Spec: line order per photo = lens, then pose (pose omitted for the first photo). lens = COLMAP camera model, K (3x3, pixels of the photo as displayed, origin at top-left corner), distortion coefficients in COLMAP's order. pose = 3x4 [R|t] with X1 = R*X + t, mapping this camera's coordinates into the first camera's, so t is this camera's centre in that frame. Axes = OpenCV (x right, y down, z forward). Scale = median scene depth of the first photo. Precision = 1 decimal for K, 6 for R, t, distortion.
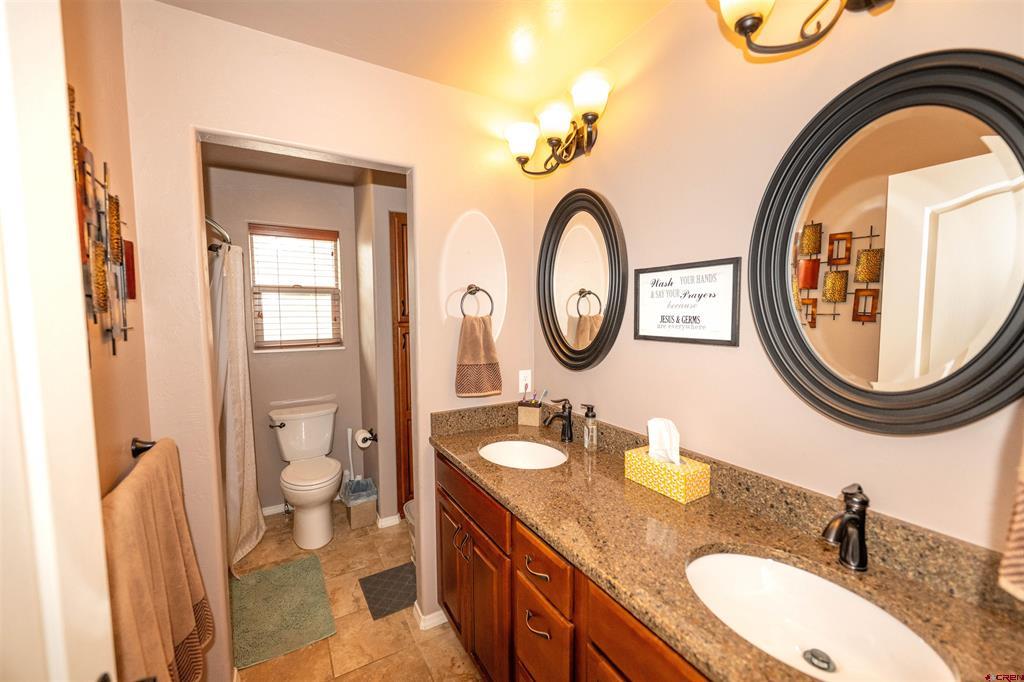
lens RADIAL K [[403.7, 0, 512.5], [0, 403.7, 338.7], [0, 0, 1]] dist [0.000819, 0.000159]
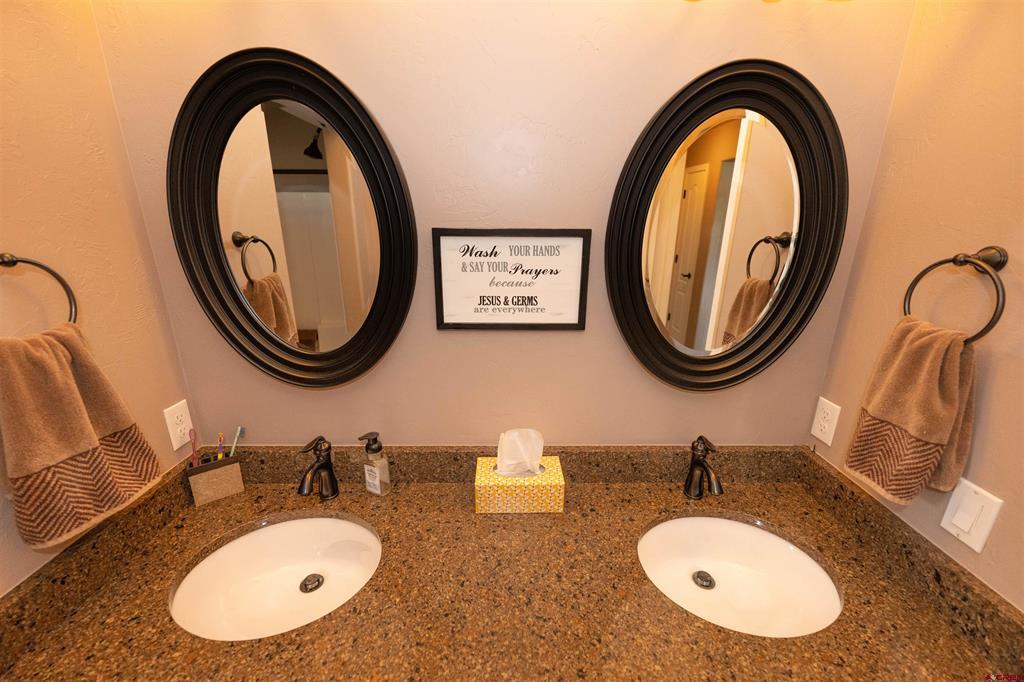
lens RADIAL K [[403.7, 0, 512.5], [0, 403.7, 338.7], [0, 0, 1]] dist [0.000819, 0.000159]
pose [[0.496342, -0.240986, 0.834009, -0.255400], [0.048427, 0.966889, 0.250561, -0.173607], [-0.866776, -0.083975, 0.491577, 0.605926]]
